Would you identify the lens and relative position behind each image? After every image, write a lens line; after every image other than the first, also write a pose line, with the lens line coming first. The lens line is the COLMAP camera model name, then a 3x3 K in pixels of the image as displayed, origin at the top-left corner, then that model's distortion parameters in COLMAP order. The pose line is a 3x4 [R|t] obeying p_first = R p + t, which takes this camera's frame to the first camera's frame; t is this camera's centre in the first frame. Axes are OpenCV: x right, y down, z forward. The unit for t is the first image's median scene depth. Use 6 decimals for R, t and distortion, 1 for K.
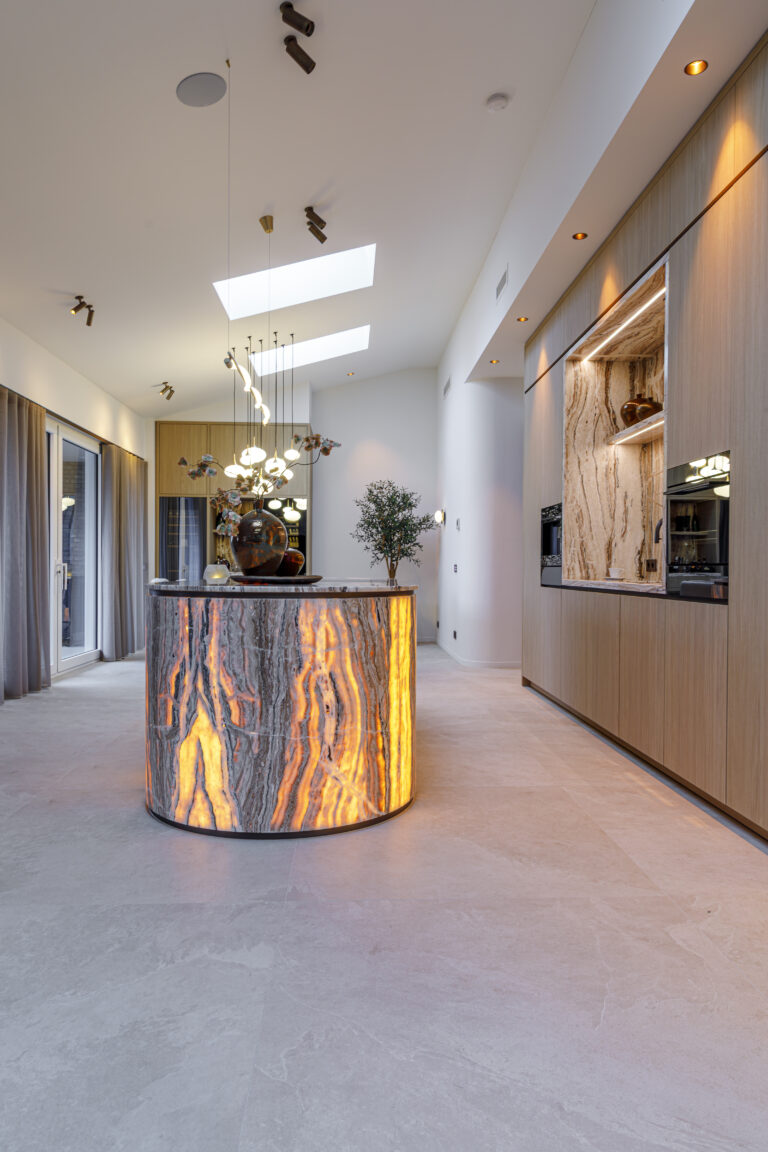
lens RADIAL K [[812.5, 0, 384.0], [0, 812.5, 576.0], [0, 0, 1]] dist [-0.001911, -0.001368]
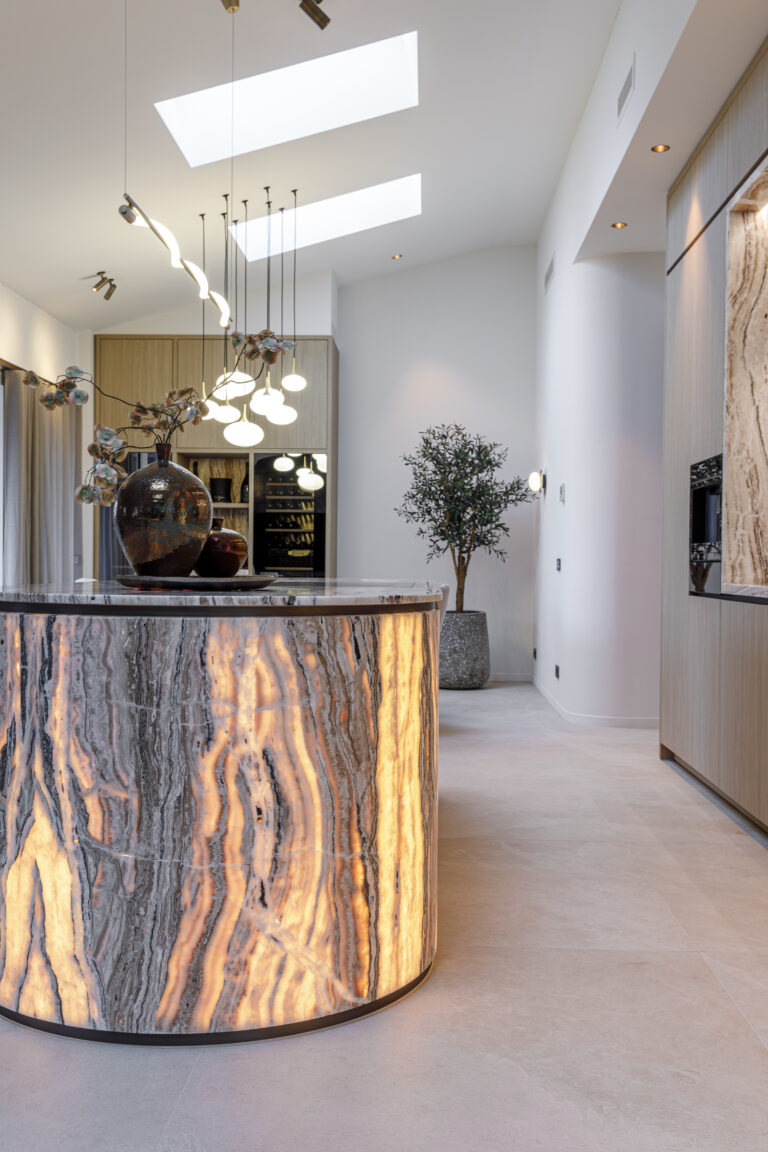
lens RADIAL K [[1193.1, 0, 384.0], [0, 1193.1, 576.0], [0, 0, 1]] dist [0.015636, -0.023037]
pose [[0.995761, 0.004531, -0.091863, 0.087027], [-0.004478, 0.999990, 0.000786, -0.001650], [0.091866, -0.000371, 0.995771, 0.180820]]
